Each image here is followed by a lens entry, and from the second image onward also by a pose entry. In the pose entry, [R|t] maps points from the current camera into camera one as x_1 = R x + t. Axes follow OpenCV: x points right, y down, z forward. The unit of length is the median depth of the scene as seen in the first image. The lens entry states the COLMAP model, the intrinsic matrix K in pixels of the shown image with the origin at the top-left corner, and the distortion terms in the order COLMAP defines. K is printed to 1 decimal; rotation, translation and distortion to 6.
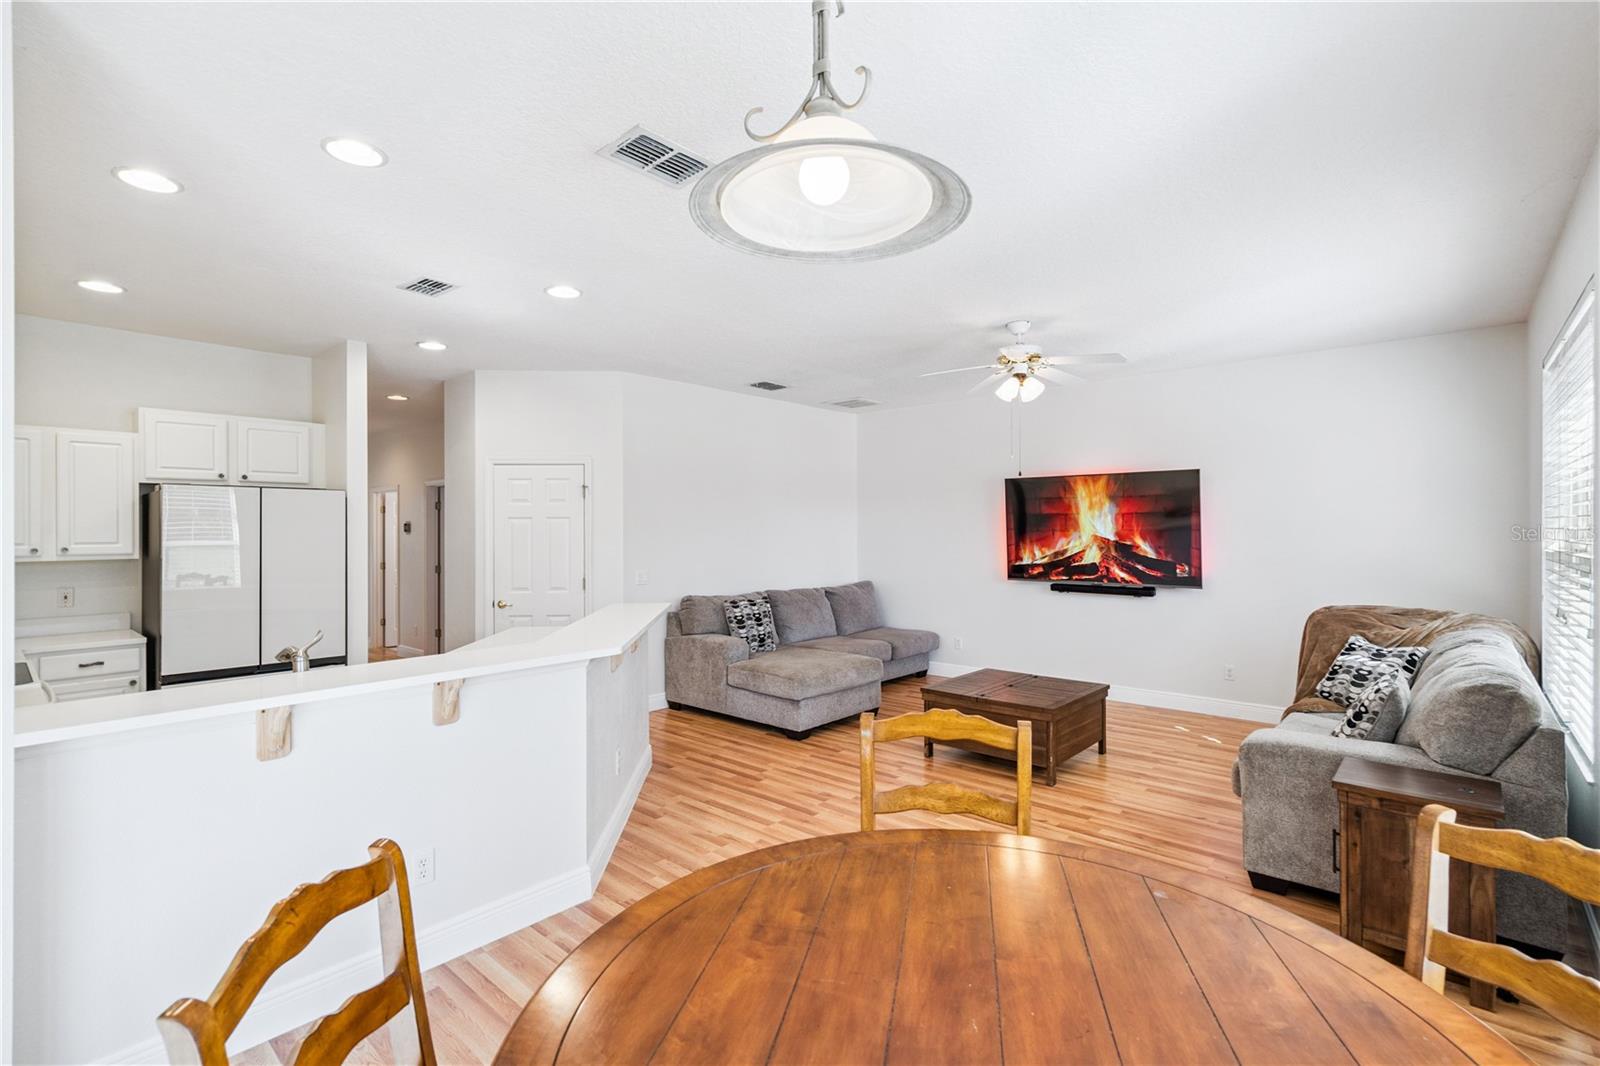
lens RADIAL K [[740.2, 0, 804.2], [0, 740.2, 531.7], [0, 0, 1]] dist [-0.000003, 0.000296]
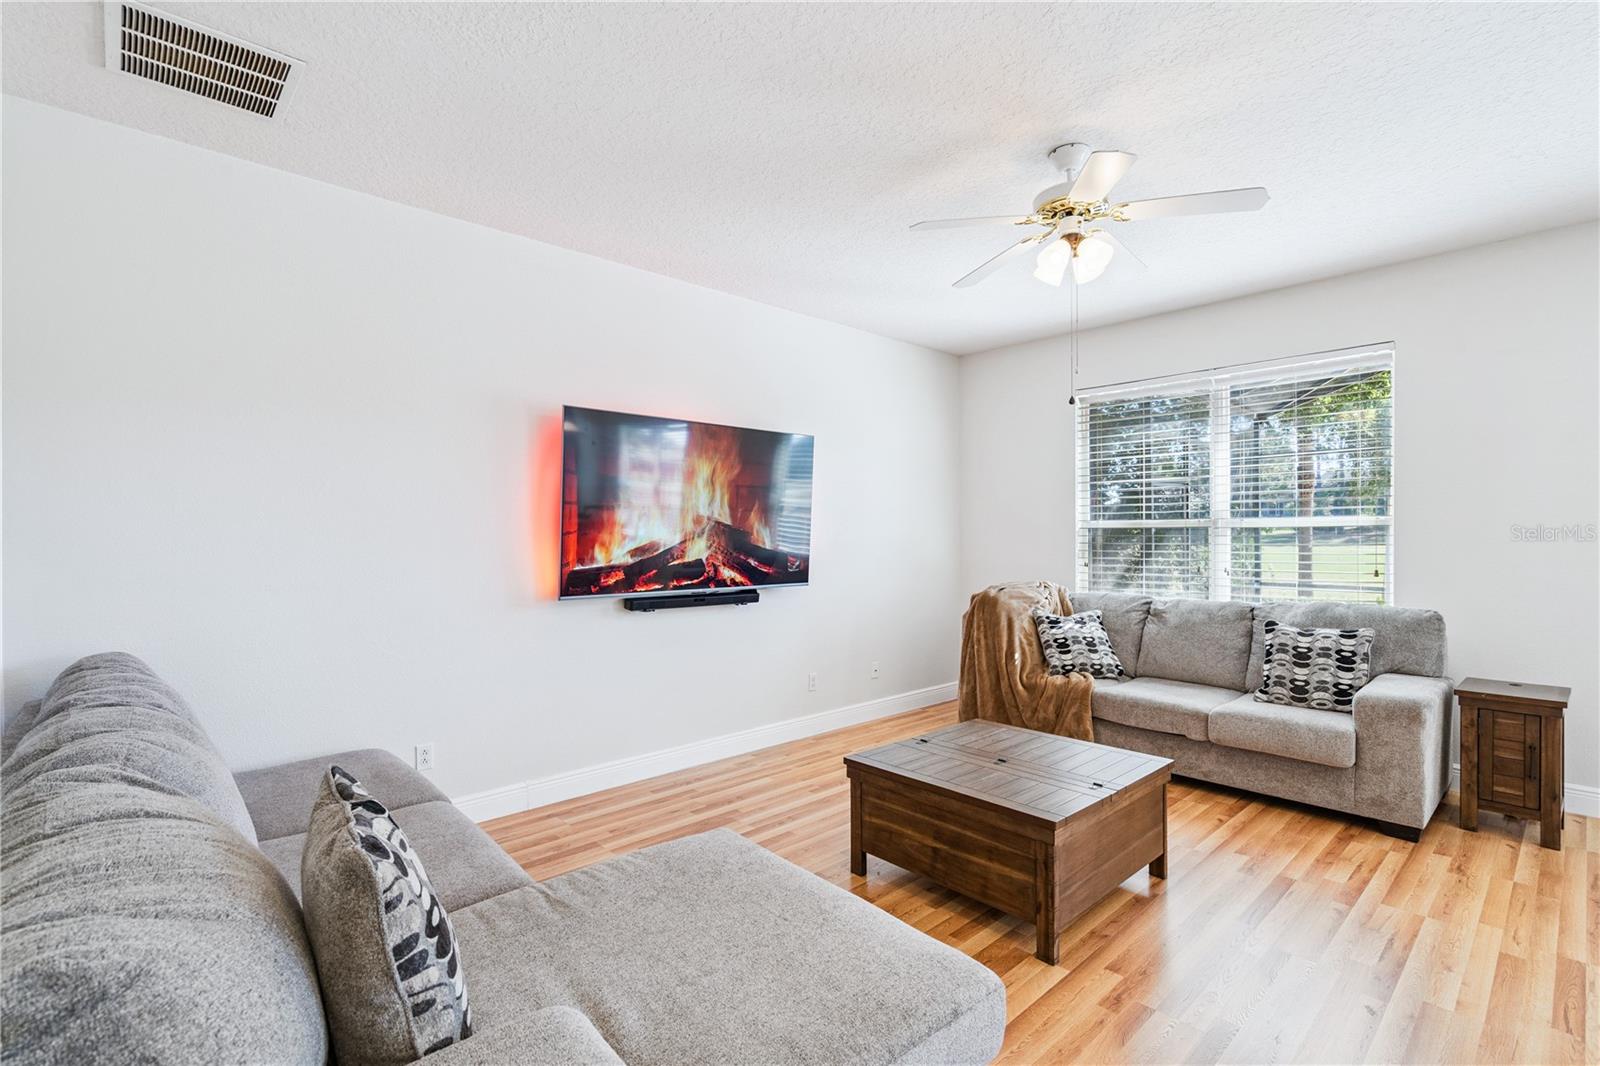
lens RADIAL K [[718.2, 0, 794.9], [0, 718.2, 547.3], [0, 0, 1]] dist [0.000133, 0.000038]
pose [[0.128890, -0.010690, 0.991601, -0.236012], [0.005630, 0.999934, 0.010048, 0.024980], [-0.991643, 0.004288, 0.128942, 0.831763]]
